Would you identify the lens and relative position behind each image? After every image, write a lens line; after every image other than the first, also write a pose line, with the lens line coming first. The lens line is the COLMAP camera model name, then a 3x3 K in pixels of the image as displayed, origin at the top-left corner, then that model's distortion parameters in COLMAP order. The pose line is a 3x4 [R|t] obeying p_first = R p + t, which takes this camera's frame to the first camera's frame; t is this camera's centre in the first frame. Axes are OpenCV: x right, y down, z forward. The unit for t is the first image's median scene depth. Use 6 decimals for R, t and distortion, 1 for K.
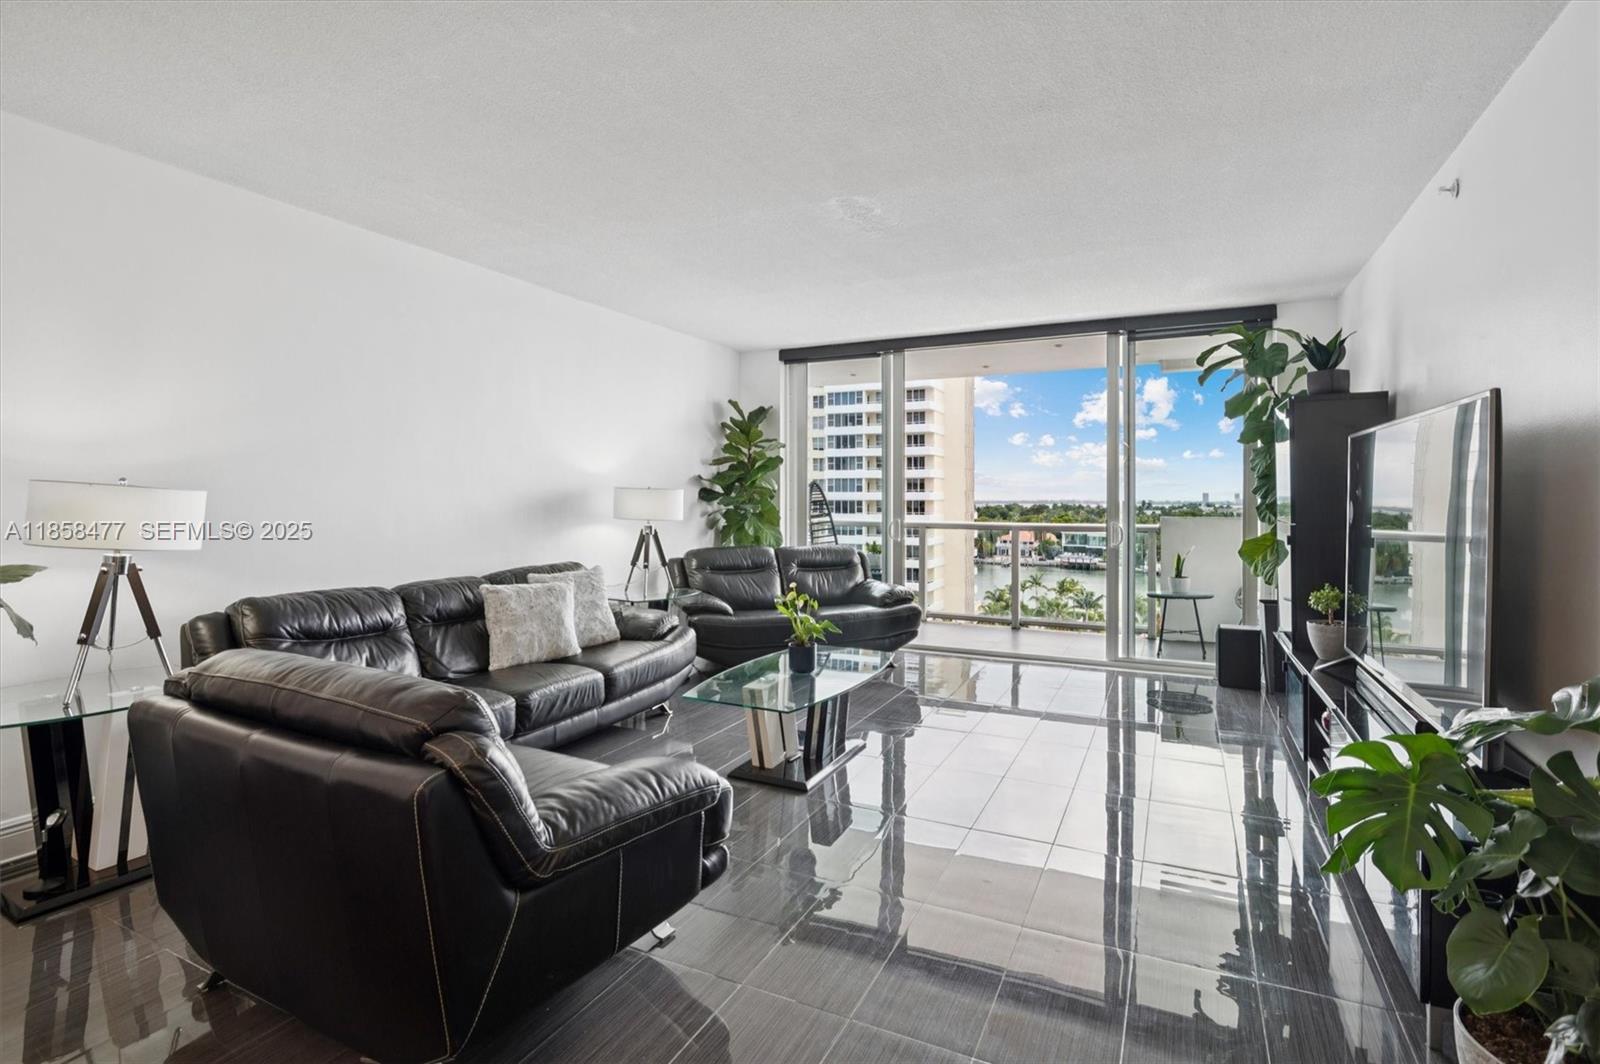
lens RADIAL K [[776.4, 0, 791.5], [0, 776.4, 524.8], [0, 0, 1]] dist [0.021783, -0.000486]
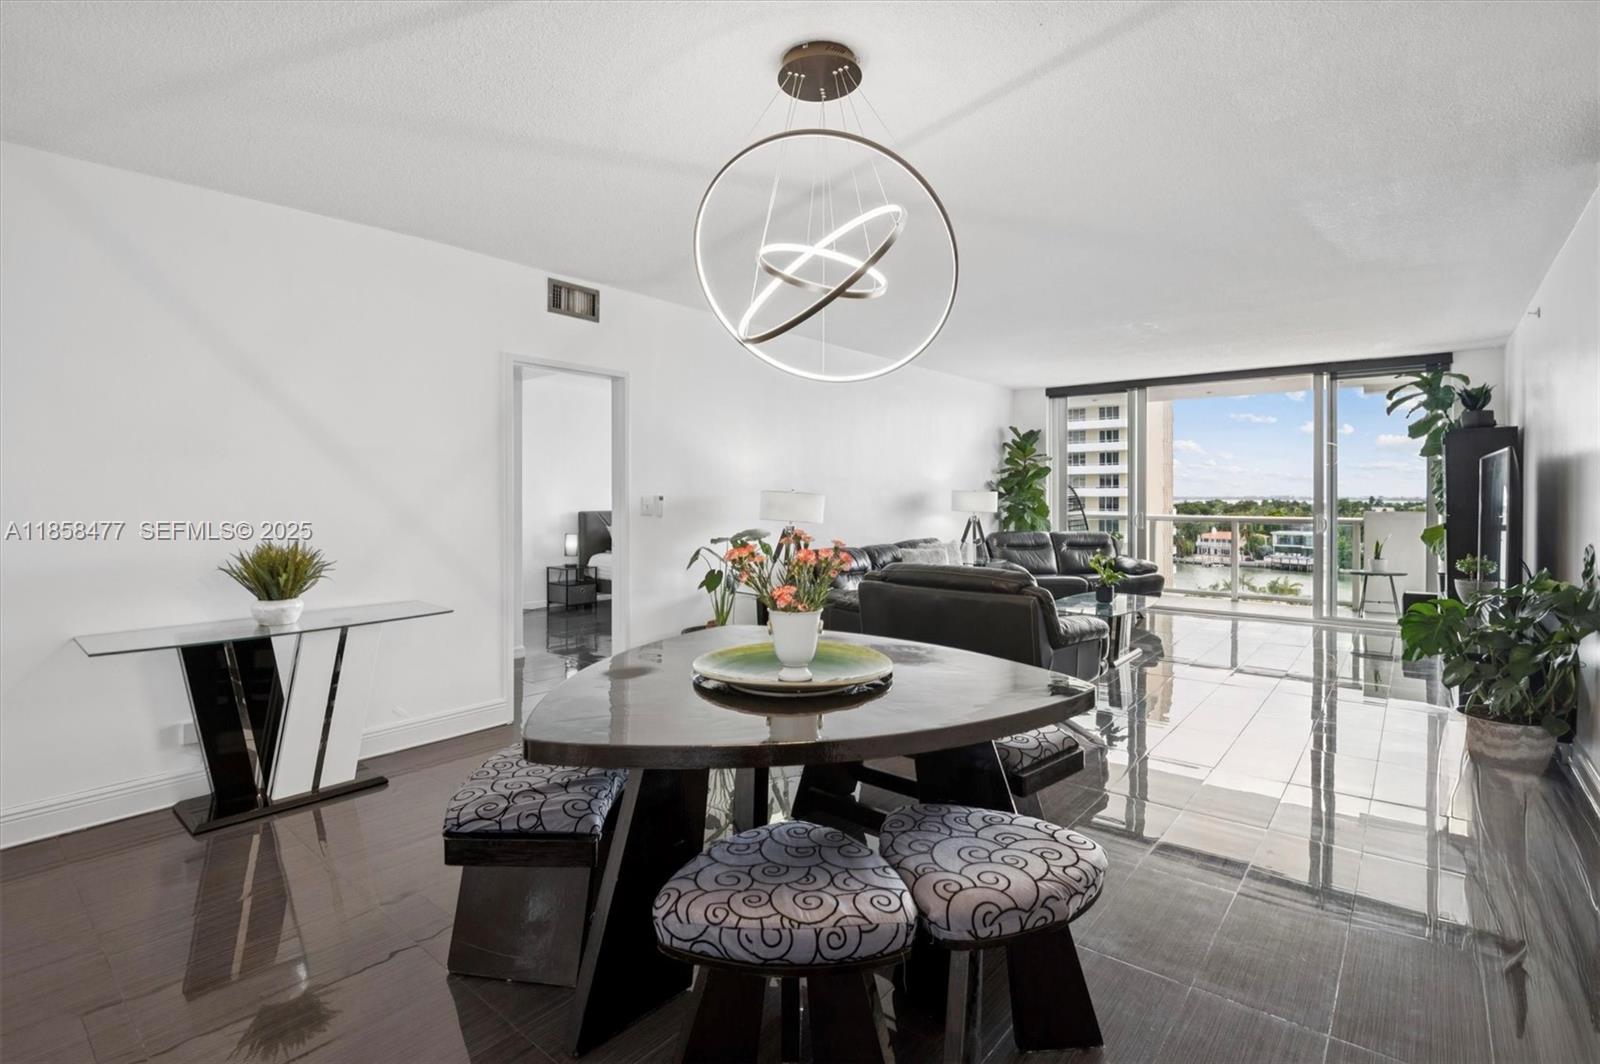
lens RADIAL K [[757.1, 0, 801.8], [0, 757.1, 517.1], [0, 0, 1]] dist [-0.003404, 0.000172]
pose [[0.975284, 0.004885, -0.220901, -0.147209], [-0.005804, 0.999977, -0.003511, 0.008959], [0.220879, 0.004707, 0.975290, -0.410965]]
